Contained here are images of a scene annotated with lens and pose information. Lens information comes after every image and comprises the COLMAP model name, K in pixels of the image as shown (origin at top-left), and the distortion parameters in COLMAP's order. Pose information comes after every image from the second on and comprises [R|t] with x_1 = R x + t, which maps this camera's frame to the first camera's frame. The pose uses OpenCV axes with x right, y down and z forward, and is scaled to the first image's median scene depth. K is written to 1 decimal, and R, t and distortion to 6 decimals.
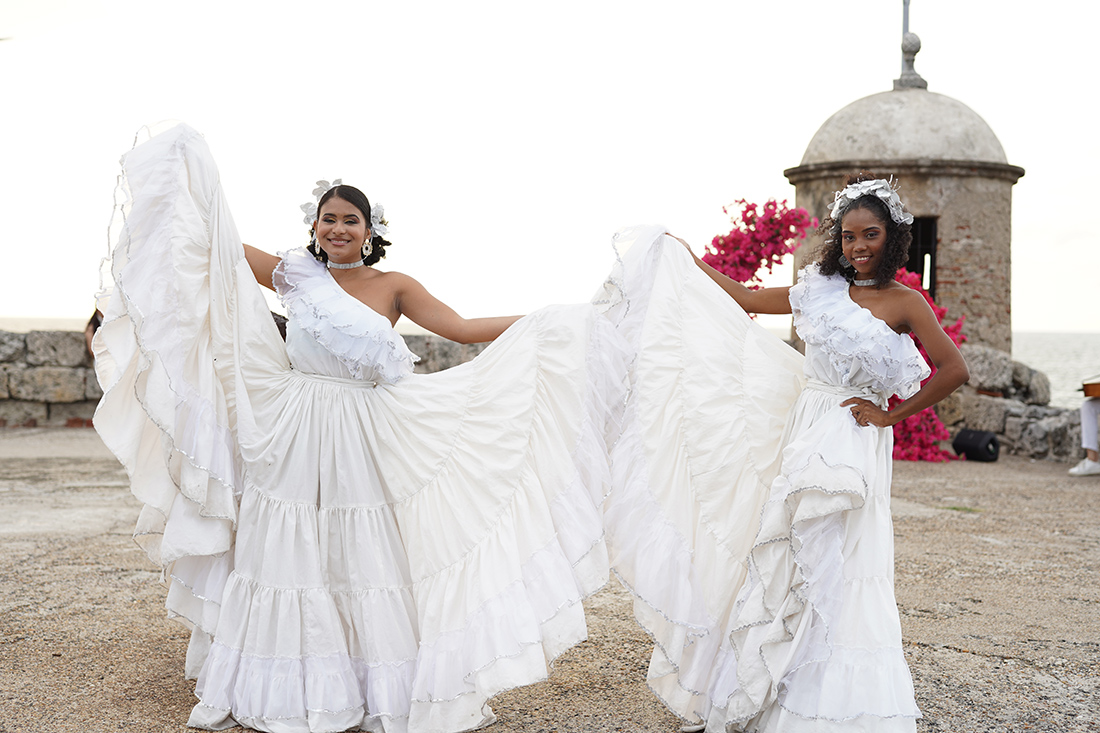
lens RADIAL K [[1534.2, 0, 550.1], [0, 1534.2, 373.7], [0, 0, 1]] dist [0.004112, 0.047194]
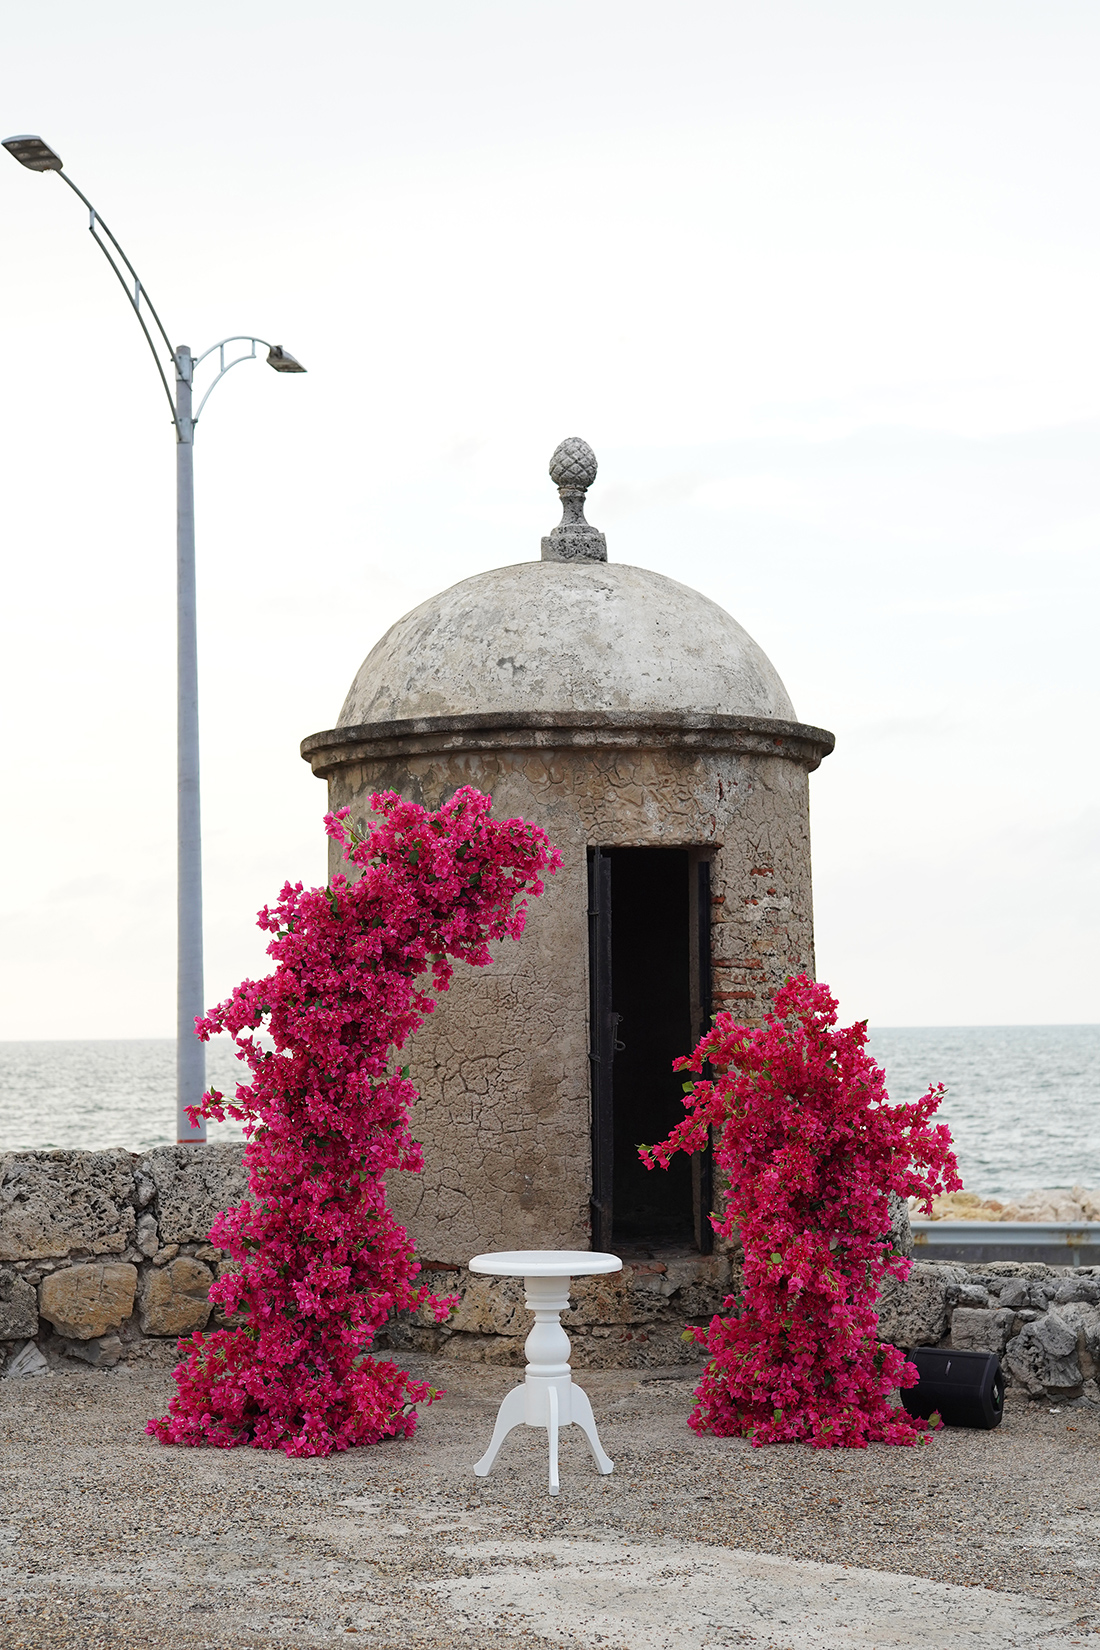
lens RADIAL K [[2541.0, 0, 555.9], [0, 2541.0, 886.1], [0, 0, 1]] dist [0.005476, -0.024853]
pose [[0.876951, -0.001295, 0.480577, -0.134792], [0.044527, 0.995914, -0.078570, -0.035821], [-0.478512, 0.090301, 0.873426, 0.388268]]
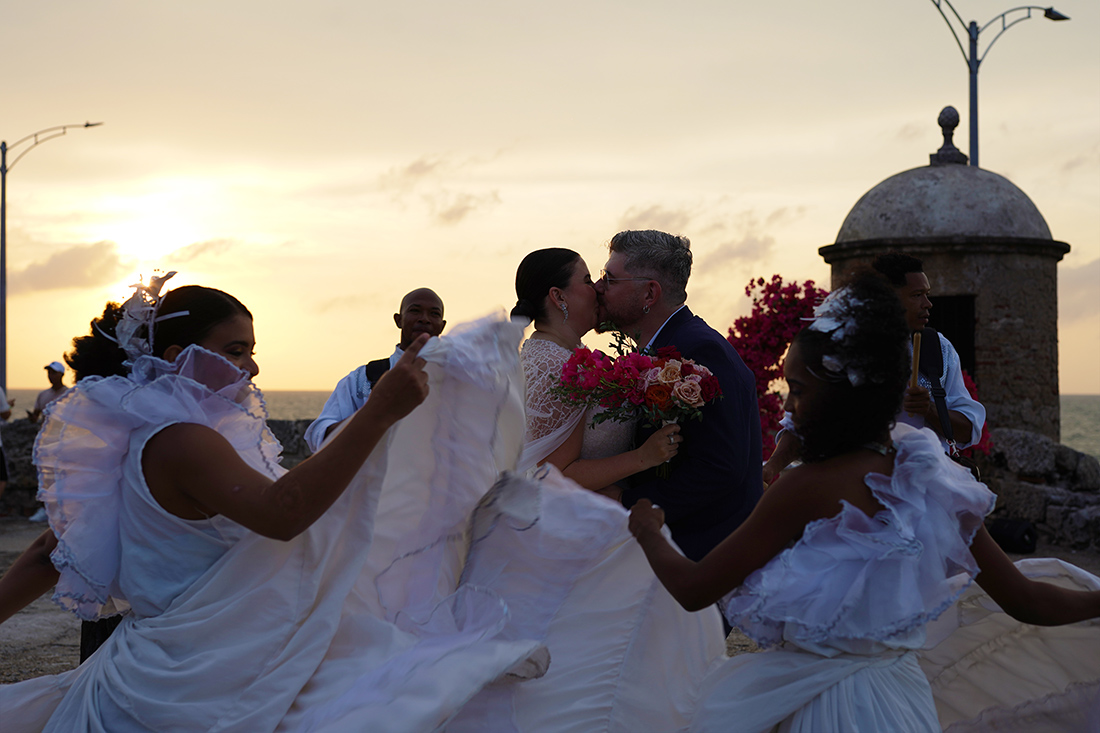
lens RADIAL K [[1534.2, 0, 550.1], [0, 1534.2, 373.7], [0, 0, 1]] dist [0.004112, 0.047194]
pose [[0.997599, -0.009558, -0.068585, 0.051695], [0.006411, 0.998923, -0.045956, -0.010511], [0.068951, 0.045406, 0.996586, 0.022438]]
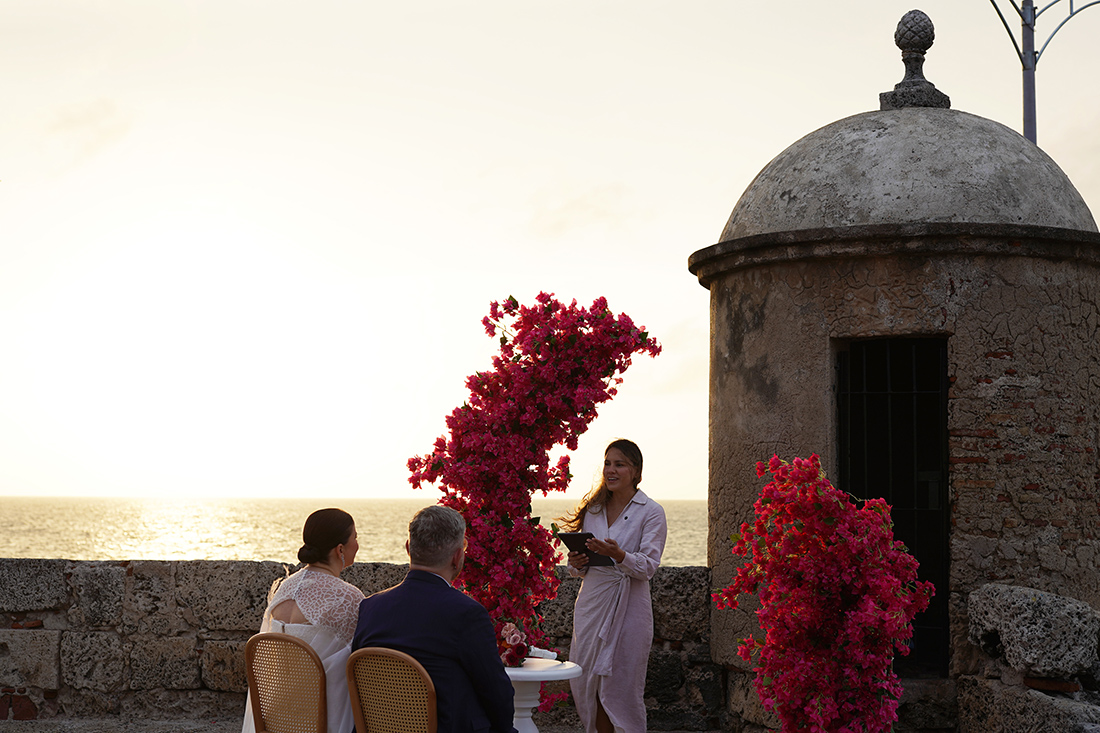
lens RADIAL K [[1630.3, 0, 552.5], [0, 1630.3, 412.1], [0, 0, 1]] dist [-0.007574, 0.086888]
pose [[0.993175, -0.014195, -0.115767, 0.182471], [0.003990, 0.996121, -0.087906, -0.027937], [0.116566, 0.086845, 0.989379, 0.439229]]
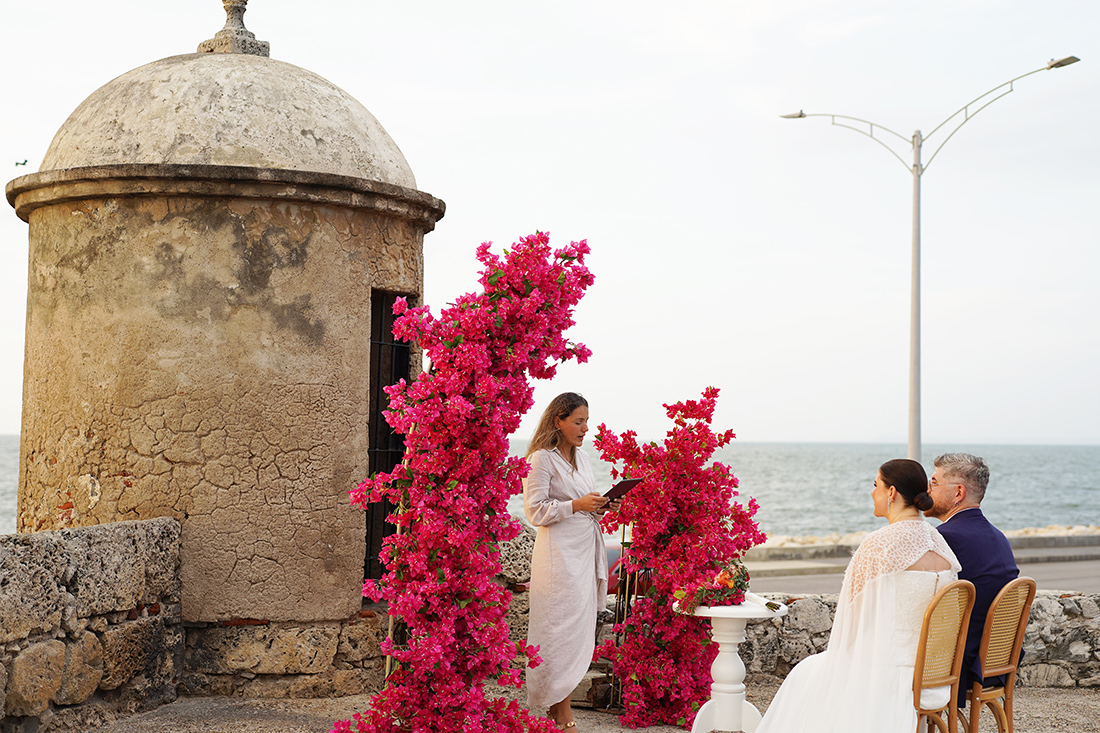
lens RADIAL K [[1534.2, 0, 550.1], [0, 1534.2, 373.7], [0, 0, 1]] dist [0.004112, 0.047194]
pose [[0.196075, 0.028506, 0.980175, -0.312887], [0.026123, 0.999071, -0.034281, -0.050684], [-0.980241, 0.032327, 0.195148, 0.831414]]
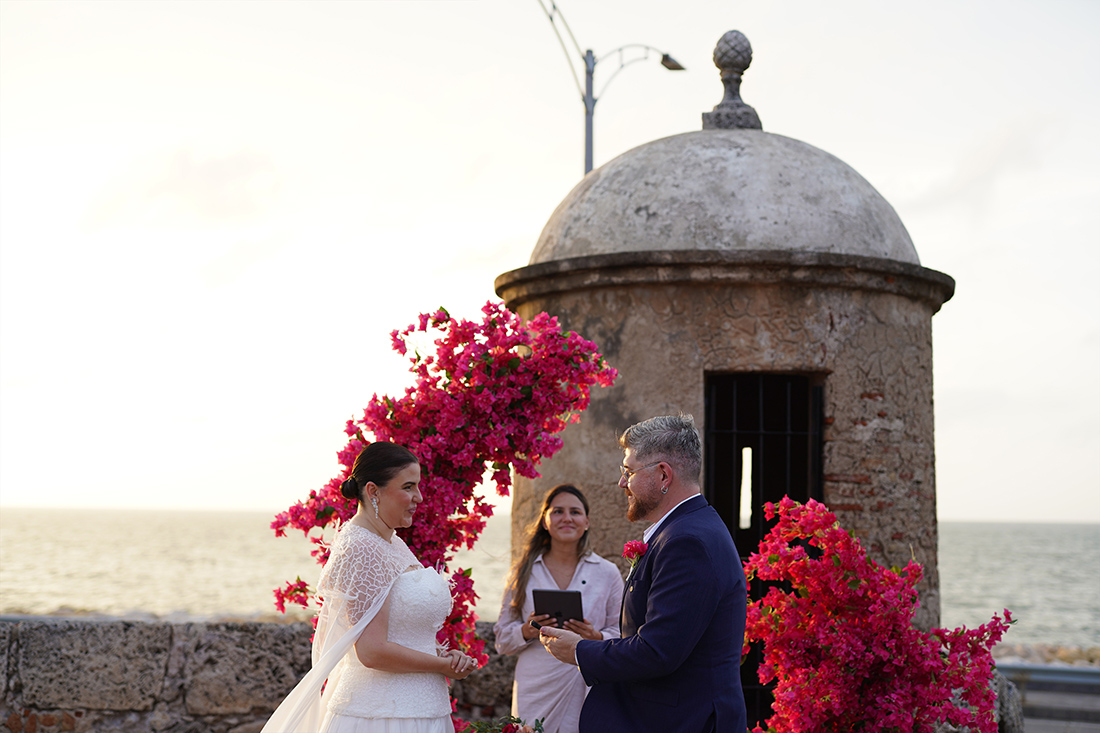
lens RADIAL K [[1534.2, 0, 550.1], [0, 1534.2, 373.7], [0, 0, 1]] dist [0.004112, 0.047194]
pose [[0.967076, 0.023137, 0.253435, 0.045122], [0.007399, 0.992881, -0.118877, -0.044493], [-0.254381, 0.116838, 0.960020, 0.553929]]
